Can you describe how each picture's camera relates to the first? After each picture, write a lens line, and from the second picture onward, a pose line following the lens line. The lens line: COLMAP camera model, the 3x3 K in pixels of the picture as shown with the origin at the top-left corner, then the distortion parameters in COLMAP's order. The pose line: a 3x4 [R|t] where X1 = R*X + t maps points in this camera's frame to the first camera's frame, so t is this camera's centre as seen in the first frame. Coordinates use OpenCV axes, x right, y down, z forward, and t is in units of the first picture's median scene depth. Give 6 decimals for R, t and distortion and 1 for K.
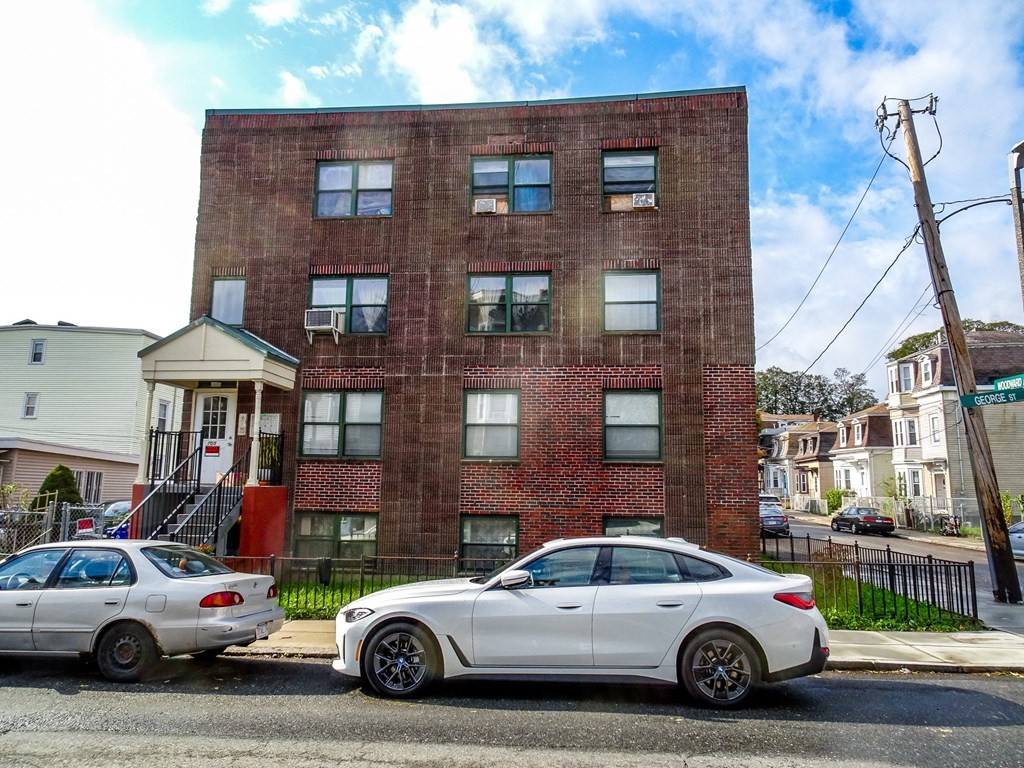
lens RADIAL K [[742.3, 0, 512.0], [0, 742.3, 384.0], [0, 0, 1]] dist [0.003478, 0.001204]
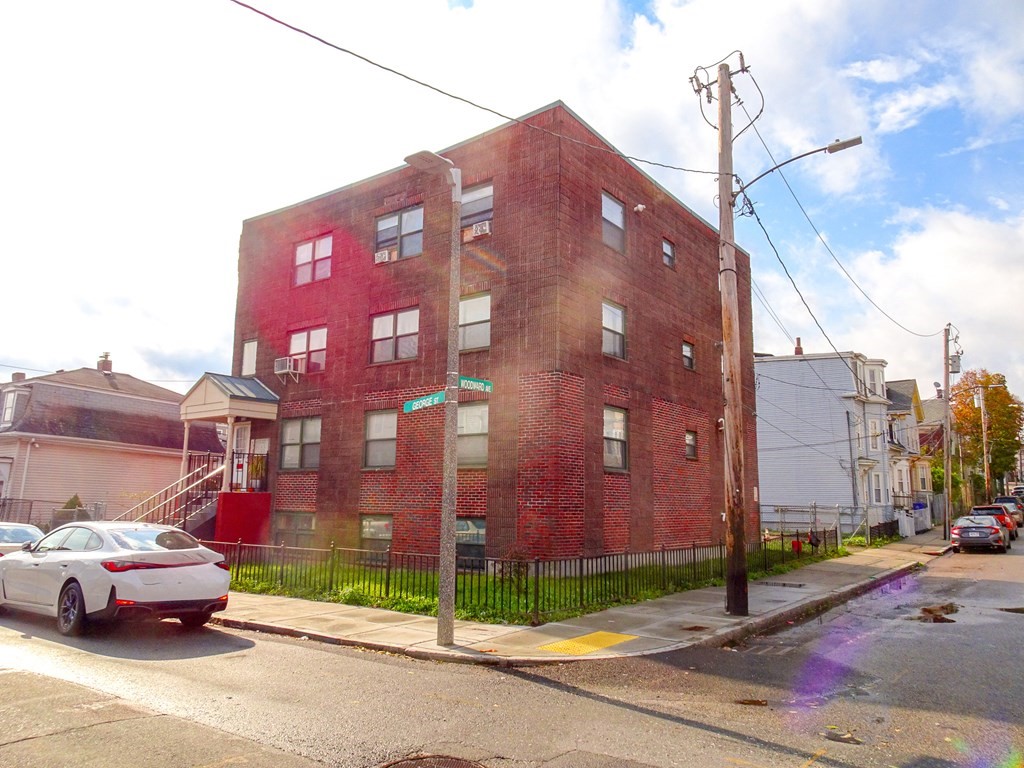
lens RADIAL K [[742.3, 0, 512.0], [0, 742.3, 384.0], [0, 0, 1]] dist [0.003478, 0.001204]
pose [[0.853692, -0.085319, -0.513742, 0.759251], [0.082121, 0.996201, -0.028981, 0.016979], [0.514262, -0.017448, 0.857455, 0.075653]]
